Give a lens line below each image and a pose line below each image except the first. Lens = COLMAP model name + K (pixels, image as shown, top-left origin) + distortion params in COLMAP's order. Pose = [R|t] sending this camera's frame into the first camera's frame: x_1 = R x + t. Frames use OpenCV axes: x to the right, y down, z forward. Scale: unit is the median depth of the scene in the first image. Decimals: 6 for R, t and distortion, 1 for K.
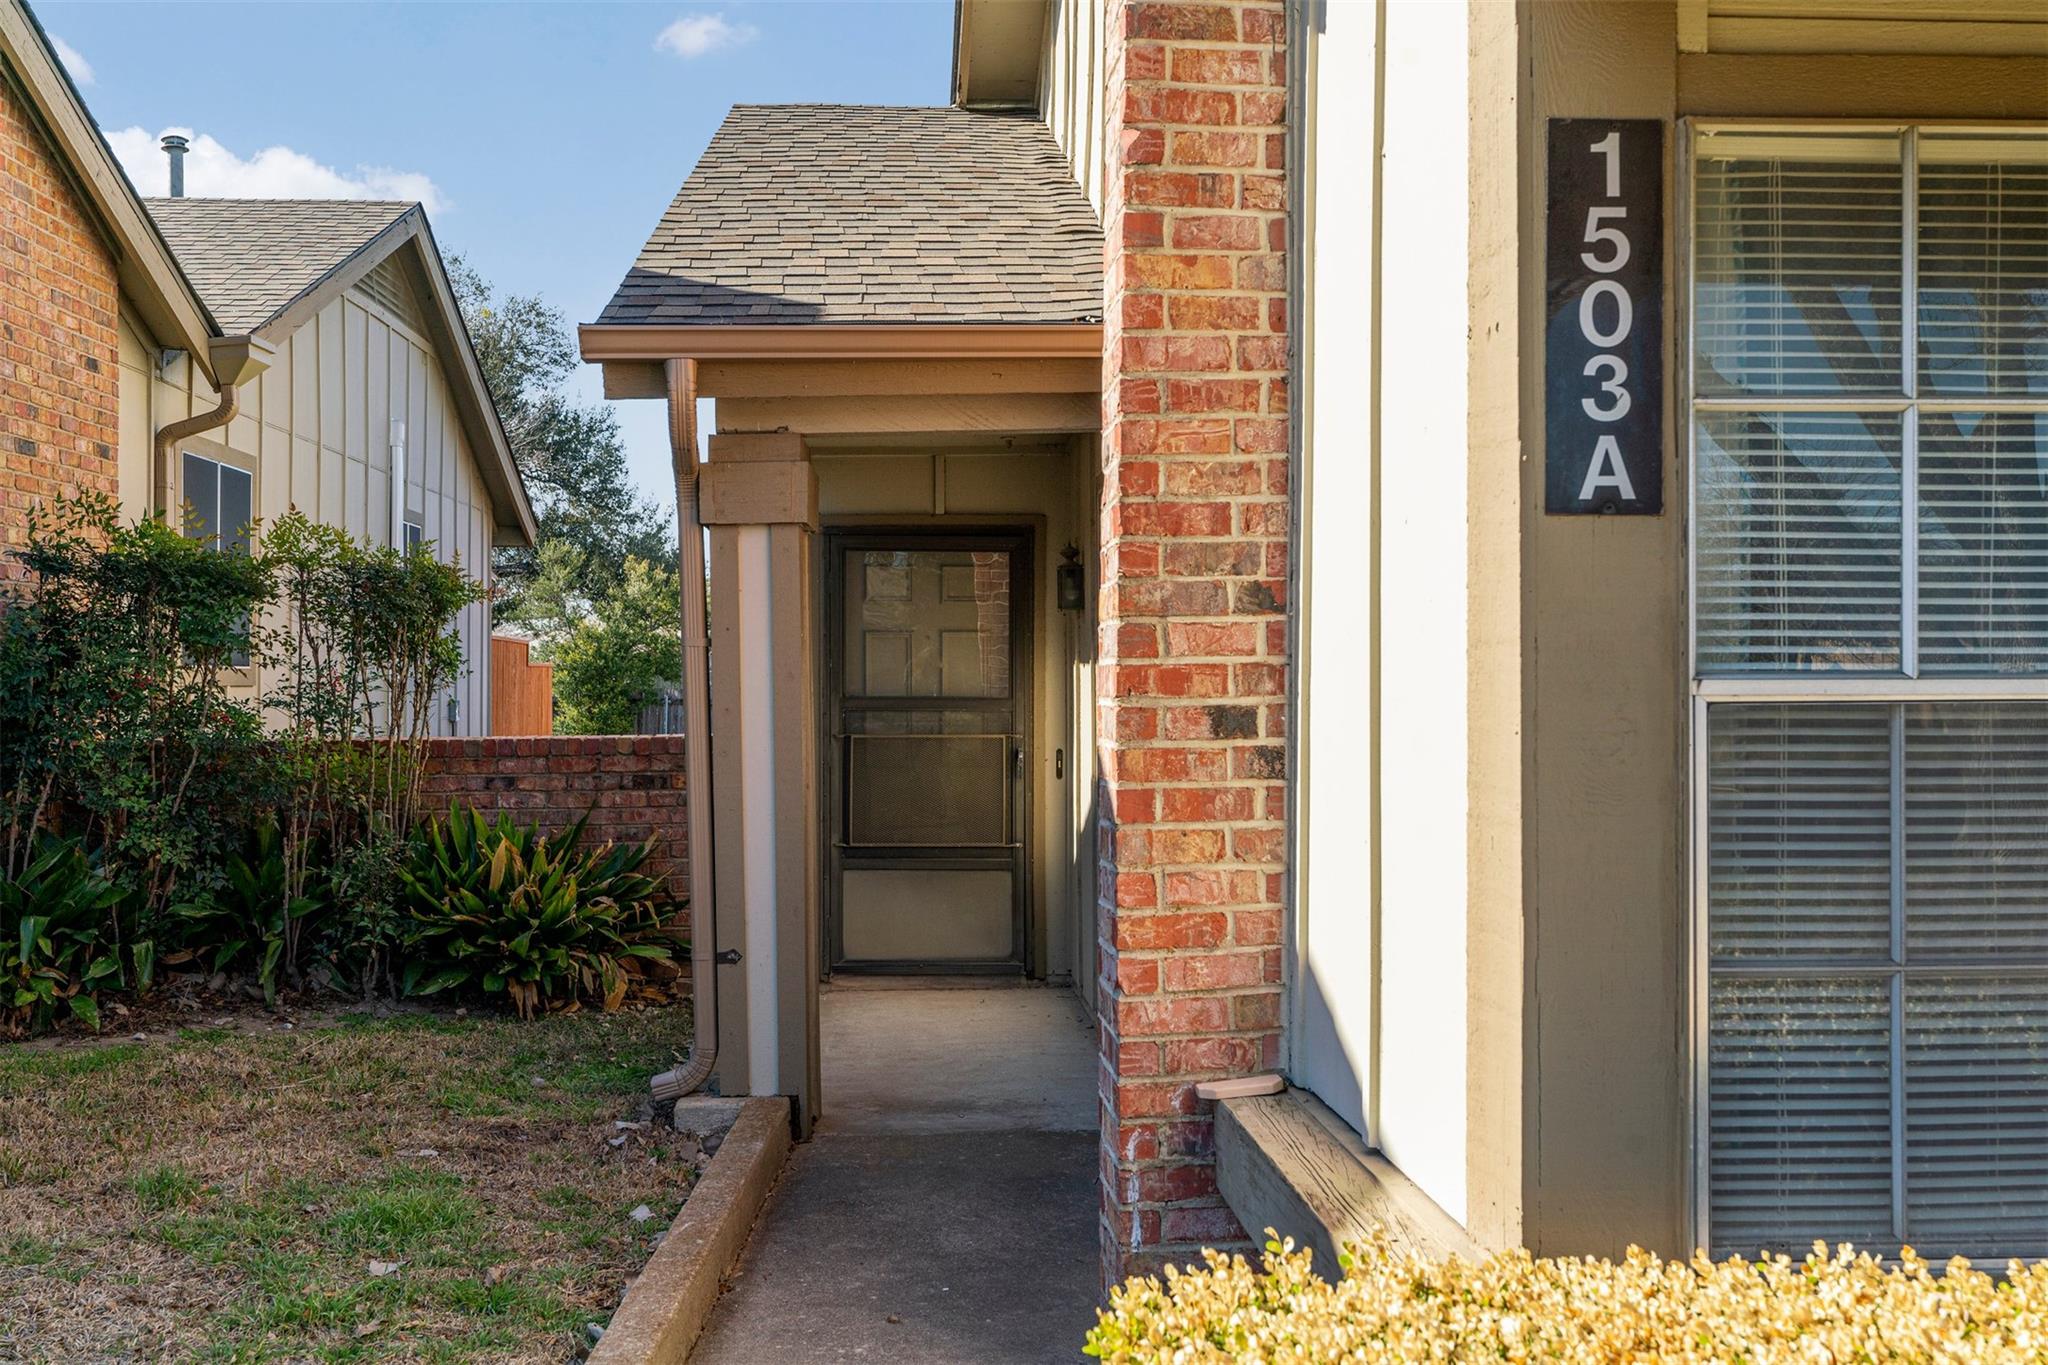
lens RADIAL K [[2062.7, 0, 1017.3], [0, 2062.7, 688.2], [0, 0, 1]] dist [-0.015704, 0.000000]
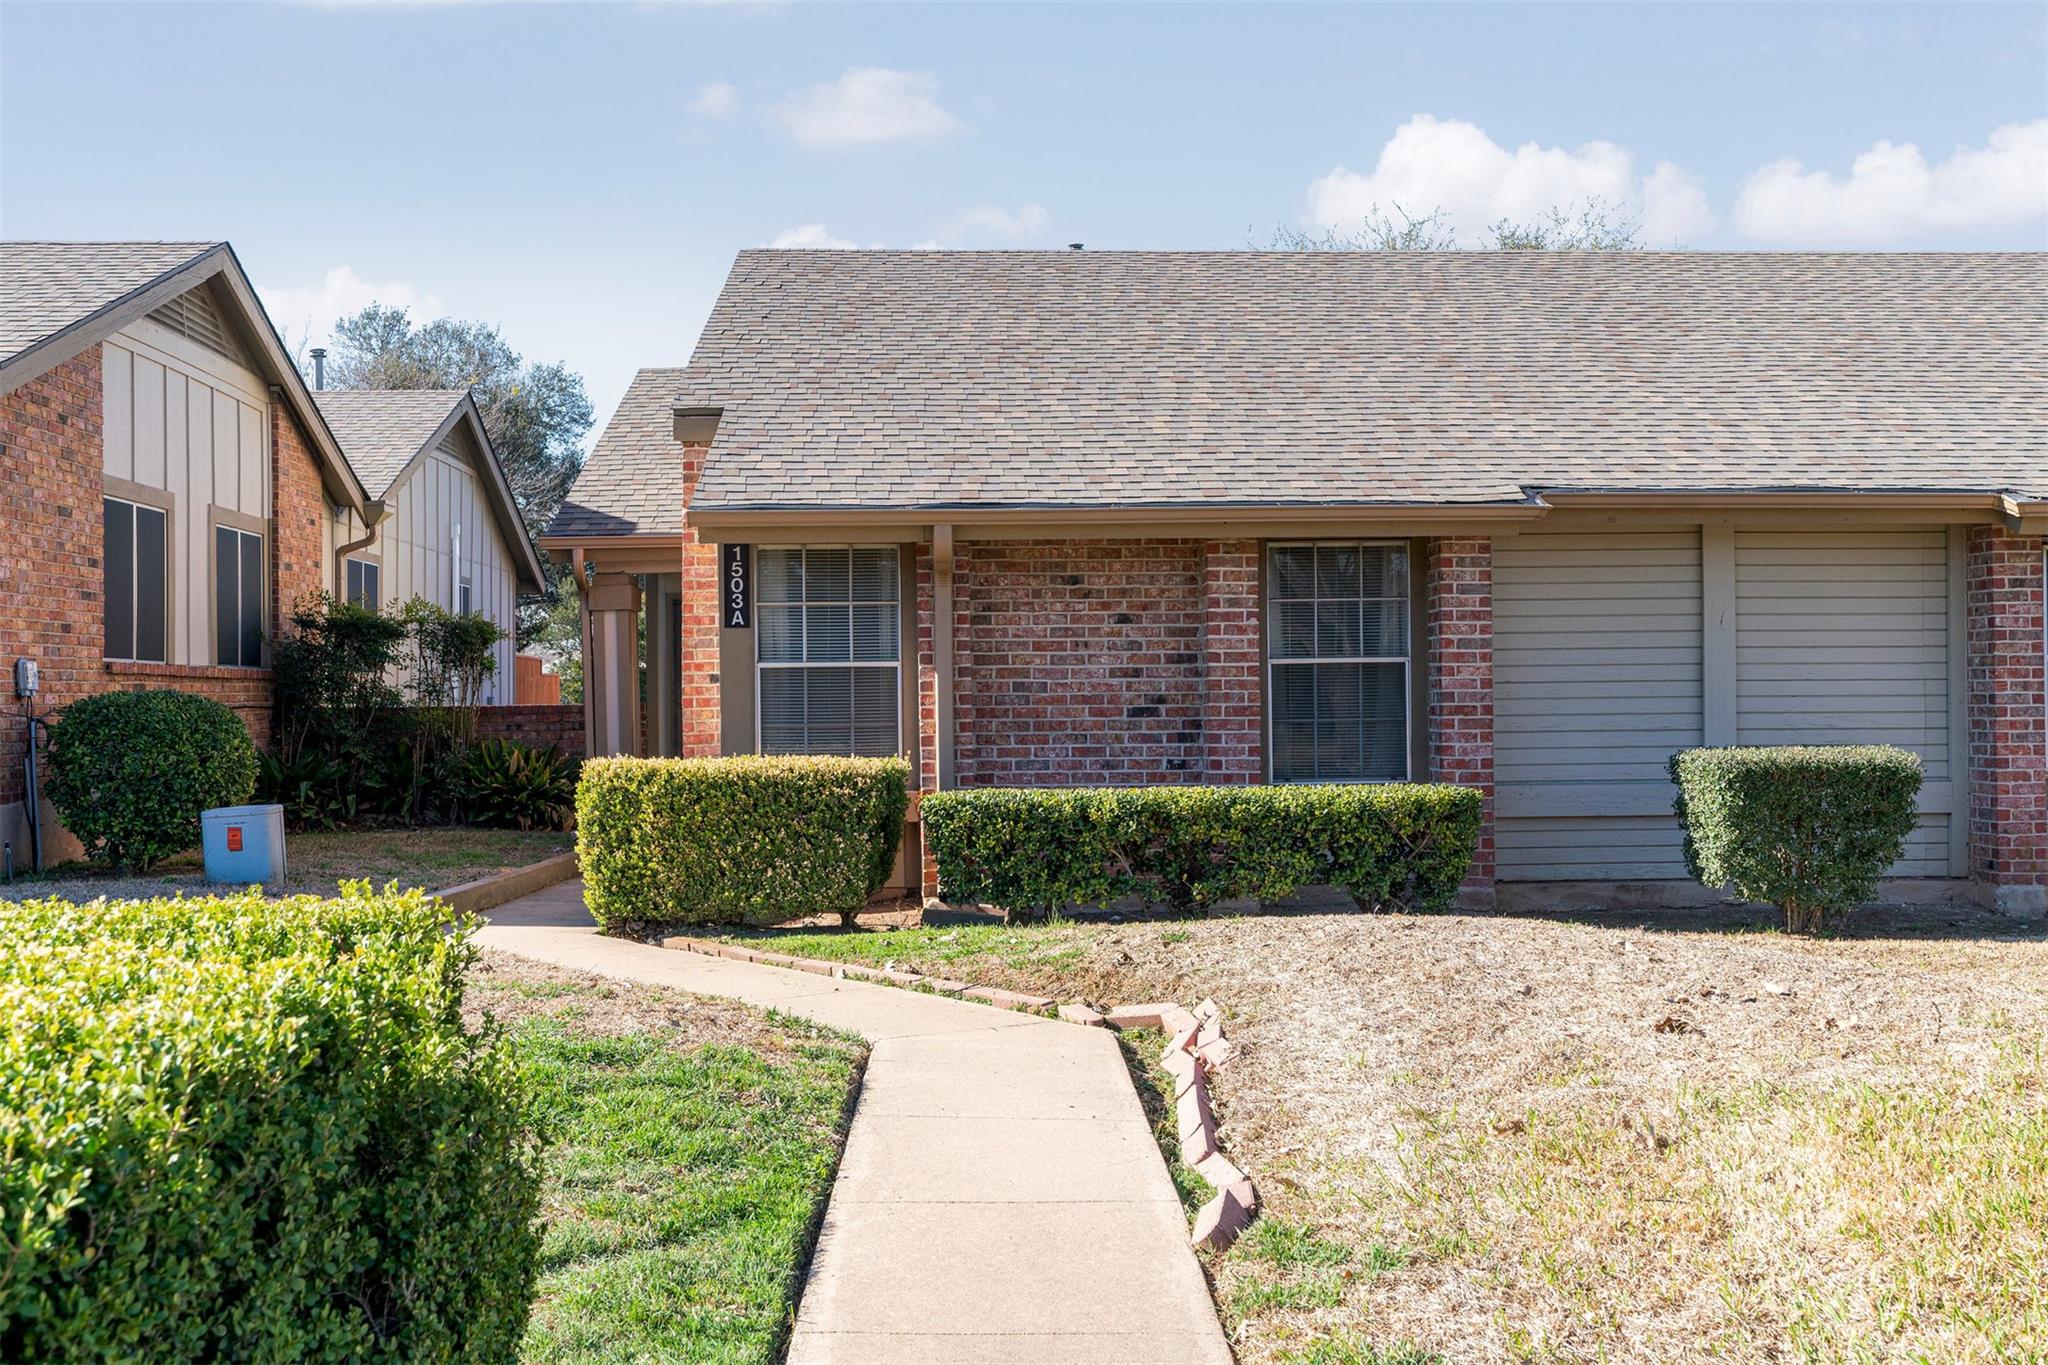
lens RADIAL K [[2062.7, 0, 1032.0], [0, 2062.7, 679.9], [0, 0, 1]] dist [-0.015704, 0.000000]
pose [[0.999932, -0.006999, -0.009296, 0.295832], [0.006894, 0.999912, -0.011314, 0.027176], [0.009375, 0.011250, 0.999893, -1.090820]]
